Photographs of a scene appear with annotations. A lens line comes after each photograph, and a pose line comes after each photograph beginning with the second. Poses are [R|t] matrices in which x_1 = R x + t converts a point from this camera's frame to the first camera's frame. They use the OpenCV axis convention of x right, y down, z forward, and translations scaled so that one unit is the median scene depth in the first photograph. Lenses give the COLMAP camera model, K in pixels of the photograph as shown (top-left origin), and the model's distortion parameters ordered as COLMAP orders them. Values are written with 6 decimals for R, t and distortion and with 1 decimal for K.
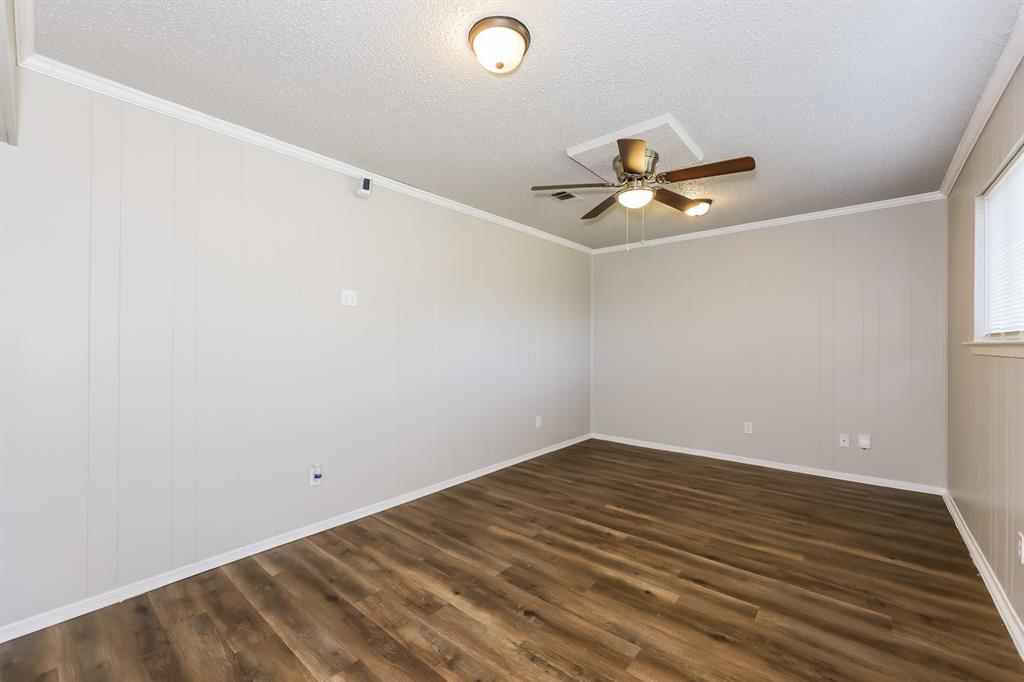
lens RADIAL K [[417.7, 0, 510.5], [0, 417.7, 342.5], [0, 0, 1]] dist [0.003051, -0.000262]
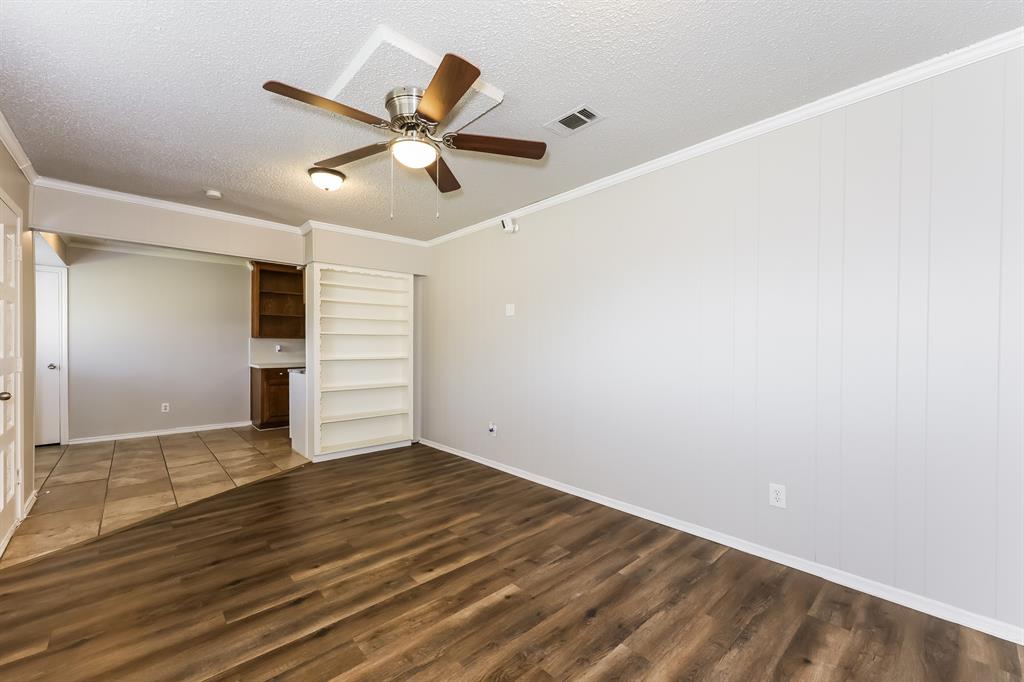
lens RADIAL K [[417.7, 0, 509.4], [0, 417.7, 341.0], [0, 0, 1]] dist [0.003051, -0.000262]
pose [[-0.135966, -0.010011, -0.990663, 1.081153], [0.009209, 0.999893, -0.011368, 0.012036], [0.990671, -0.010669, -0.135859, 1.318969]]
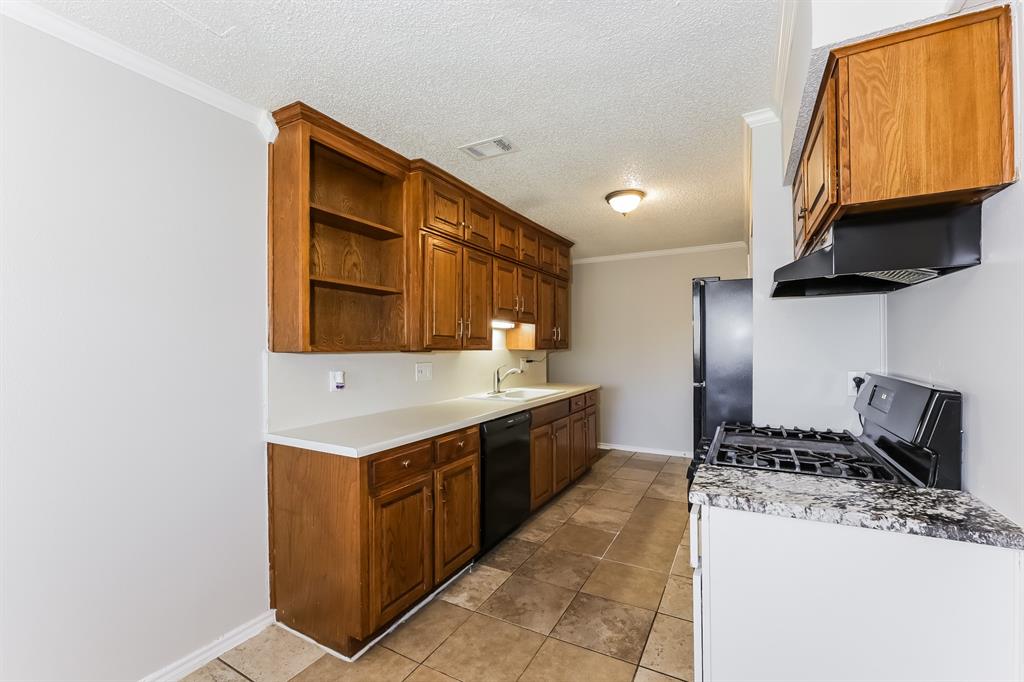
lens RADIAL K [[417.7, 0, 495.5], [0, 417.7, 340.1], [0, 0, 1]] dist [0.003051, -0.000262]
pose [[0.185465, -0.010608, -0.982594, -0.319228], [0.023164, 0.999711, -0.006420, -0.058653], [0.982378, -0.021570, 0.185657, -0.278206]]
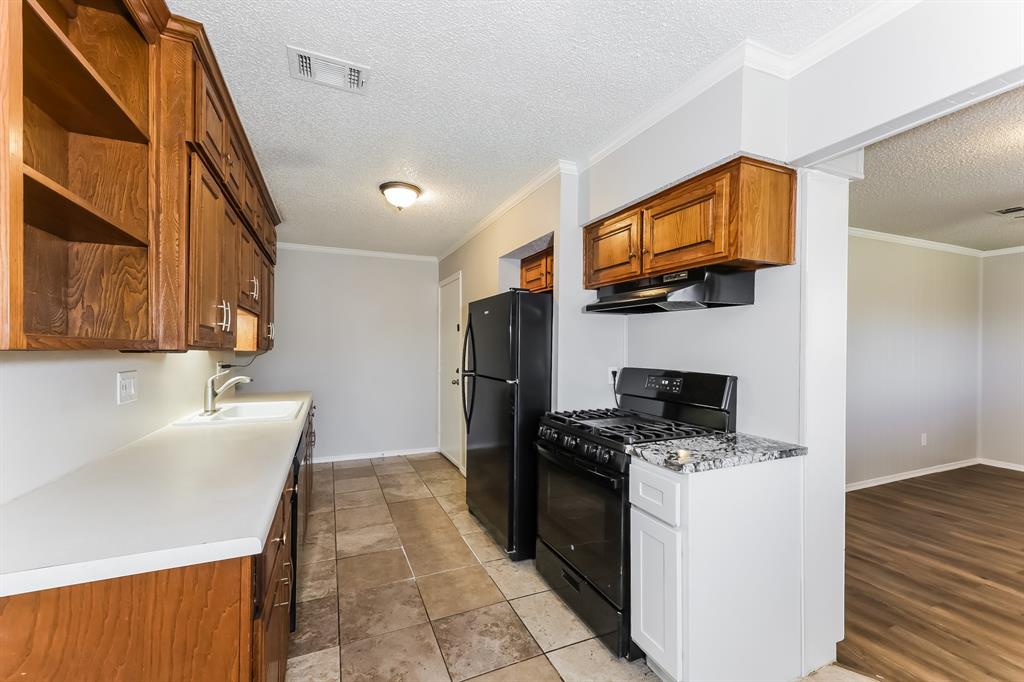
lens RADIAL K [[417.7, 0, 496.1], [0, 417.7, 344.0], [0, 0, 1]] dist [0.003051, -0.000262]
pose [[0.887420, 0.004592, -0.460939, -0.643467], [-0.002506, 0.999984, 0.005137, -0.056924], [0.460955, -0.003403, 0.887417, -0.554434]]
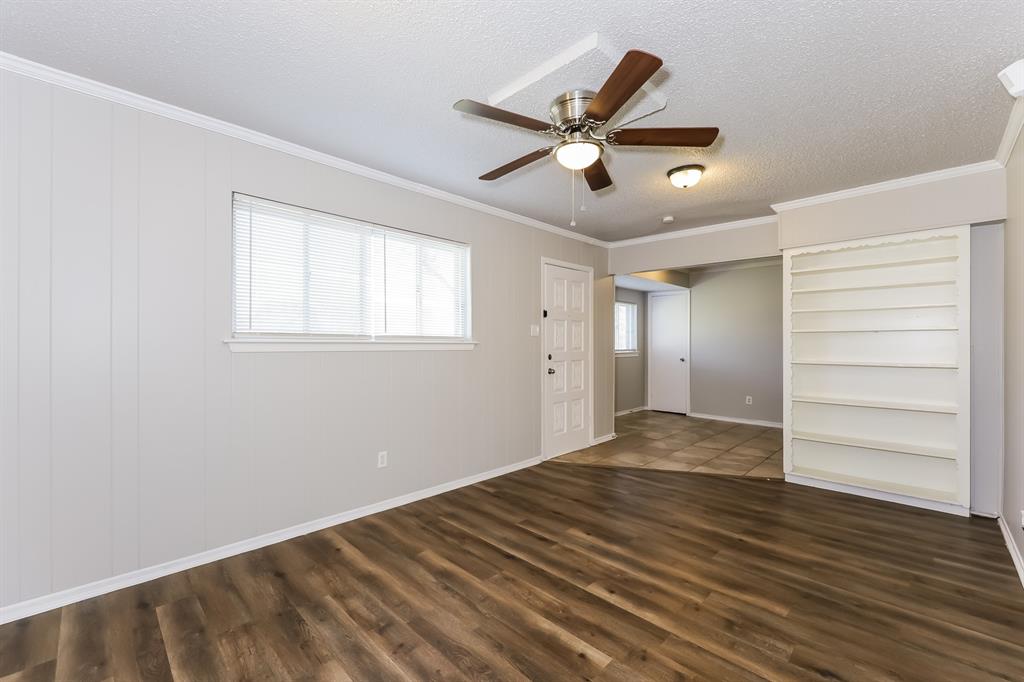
lens RADIAL K [[417.7, 0, 504.5], [0, 417.7, 344.6], [0, 0, 1]] dist [0.003051, -0.000262]
pose [[-0.995798, -0.001183, 0.091564, 0.373352], [-0.002013, 0.999958, -0.008978, 0.013071], [-0.091550, -0.009125, -0.995759, 1.847664]]
